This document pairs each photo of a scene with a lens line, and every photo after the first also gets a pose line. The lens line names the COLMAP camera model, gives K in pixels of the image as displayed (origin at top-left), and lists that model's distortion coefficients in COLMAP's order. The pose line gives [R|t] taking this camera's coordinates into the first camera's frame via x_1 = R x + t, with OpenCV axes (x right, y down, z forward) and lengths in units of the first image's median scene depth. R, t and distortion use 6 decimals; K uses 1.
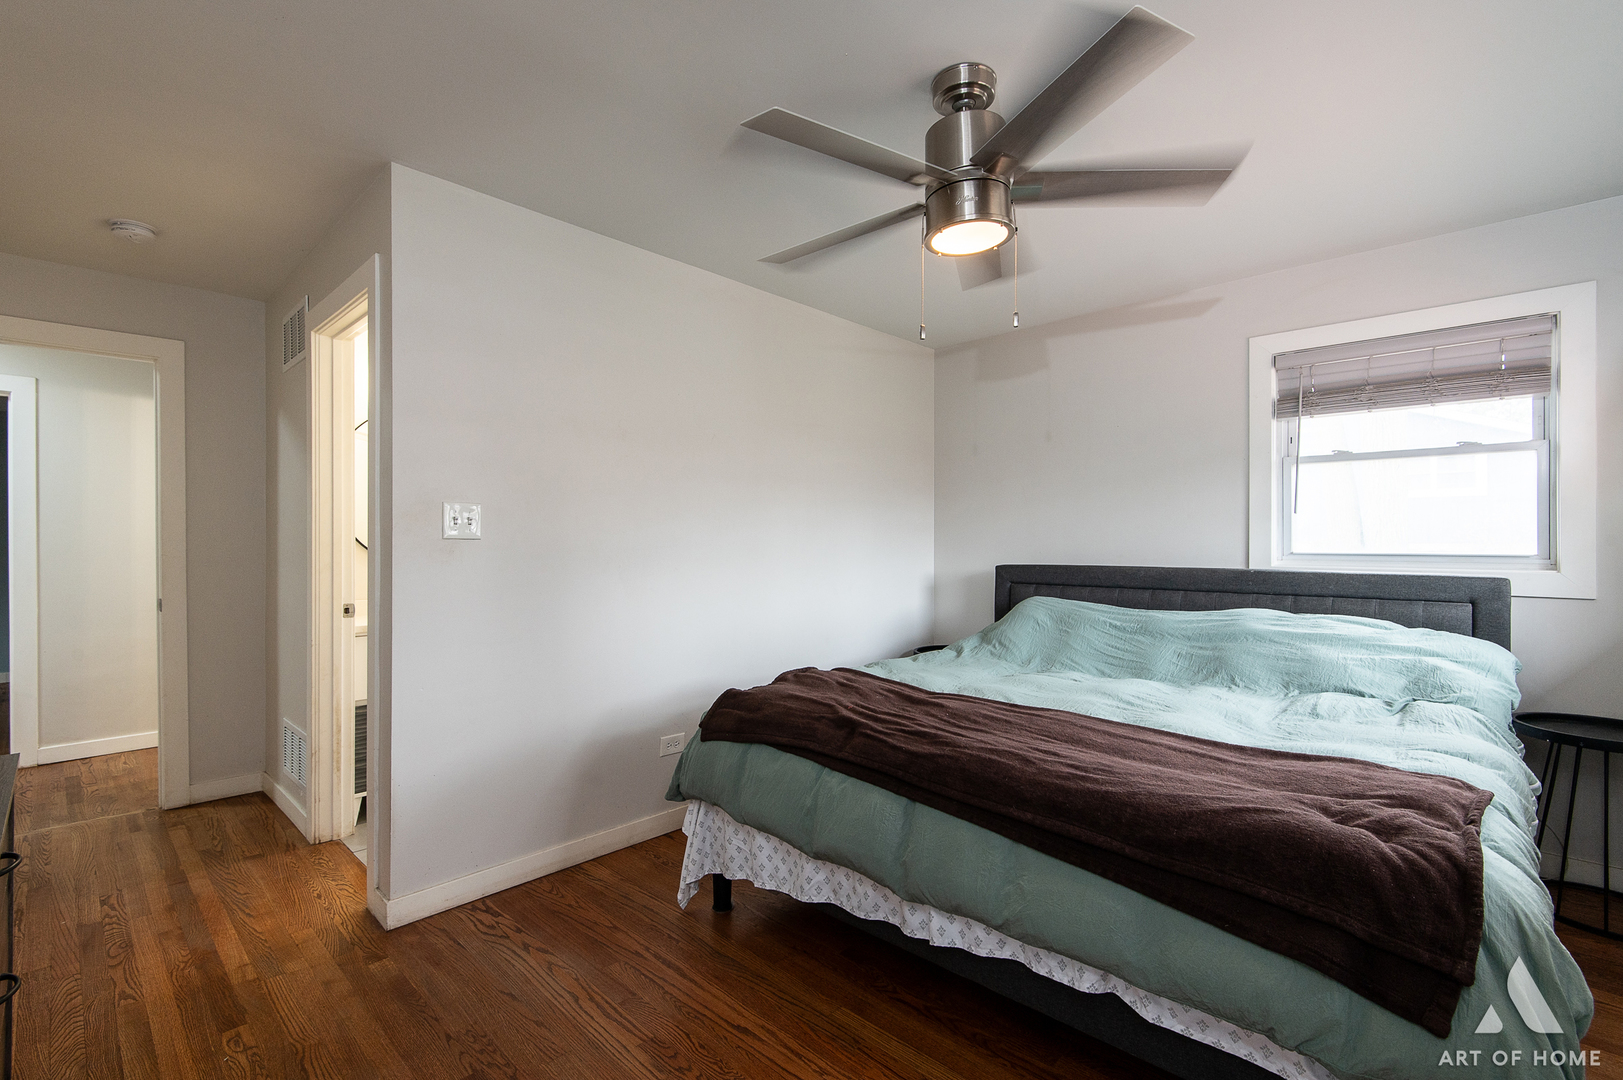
lens RADIAL K [[732.4, 0, 805.5], [0, 732.4, 538.8], [0, 0, 1]] dist [0.015595, -0.005509]
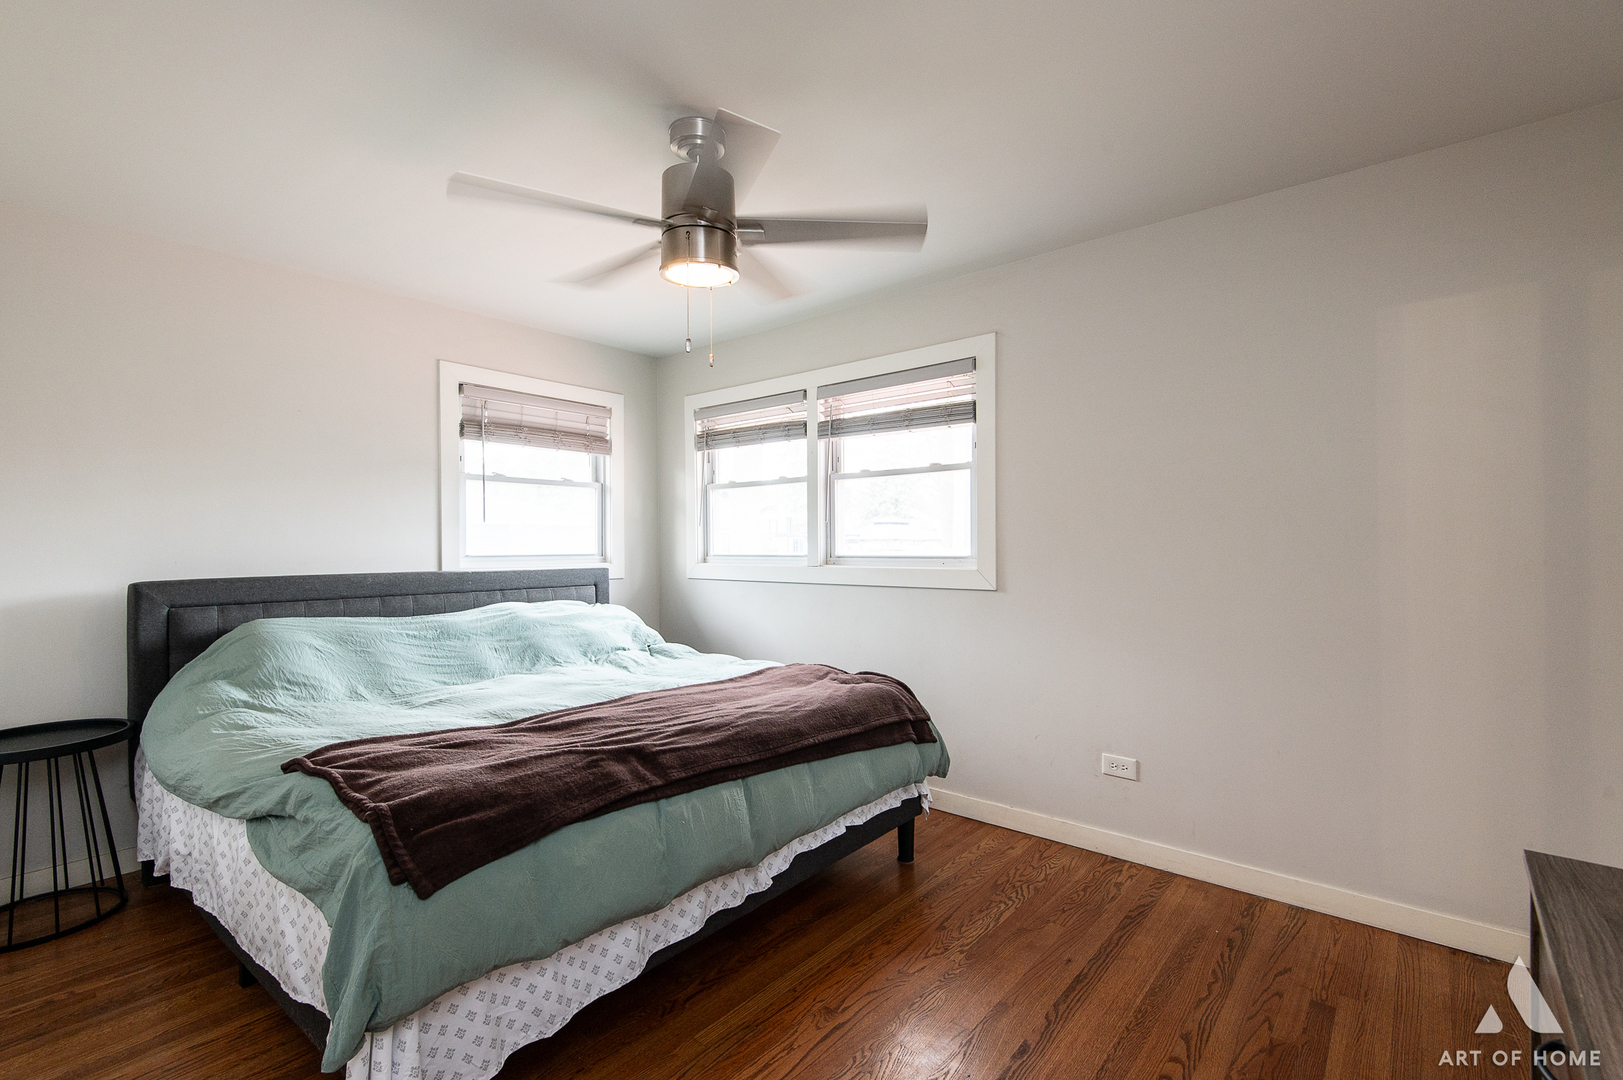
lens RADIAL K [[732.4, 0, 806.2], [0, 732.4, 544.3], [0, 0, 1]] dist [0.015595, -0.005509]
pose [[-0.075912, 0.002037, 0.997112, -0.673454], [0.000670, 0.999998, -0.001992, 0.004854], [-0.997114, 0.000517, -0.075913, 0.693179]]
